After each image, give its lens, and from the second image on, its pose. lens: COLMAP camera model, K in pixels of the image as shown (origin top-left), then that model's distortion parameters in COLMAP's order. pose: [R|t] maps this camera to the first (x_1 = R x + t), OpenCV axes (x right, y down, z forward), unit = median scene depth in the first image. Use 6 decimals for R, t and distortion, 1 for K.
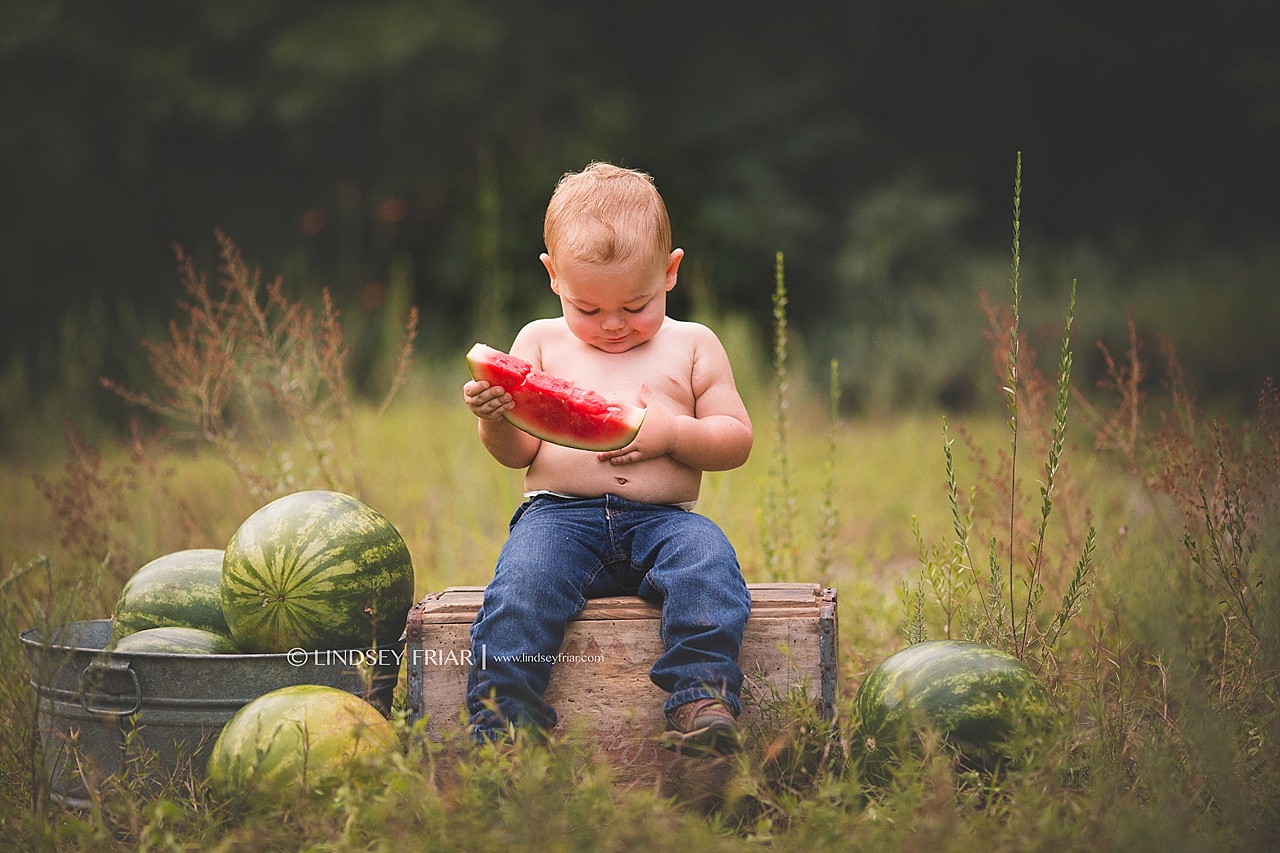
lens RADIAL K [[4741.5, 0, 631.1], [0, 4741.5, 427.7], [0, 0, 1]] dist [0.310658, 0.000000]
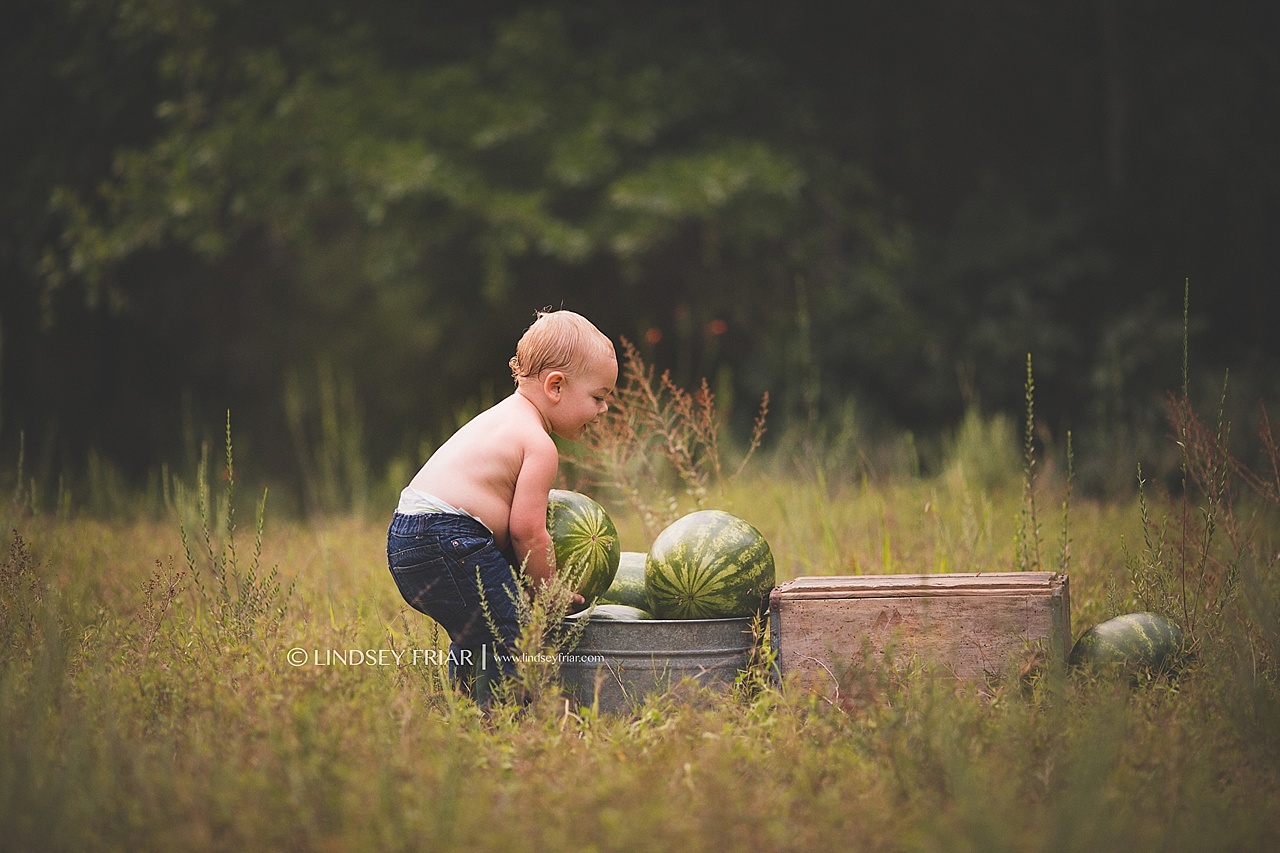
lens RADIAL K [[4741.5, 0, 632.0], [0, 4741.5, 364.1], [0, 0, 1]] dist [0.310658, 0.000000]
pose [[0.998323, 0.002995, -0.057817, -0.004297], [-0.005324, 0.999178, -0.040186, 0.022200], [0.057649, 0.040427, 0.997518, -0.386355]]
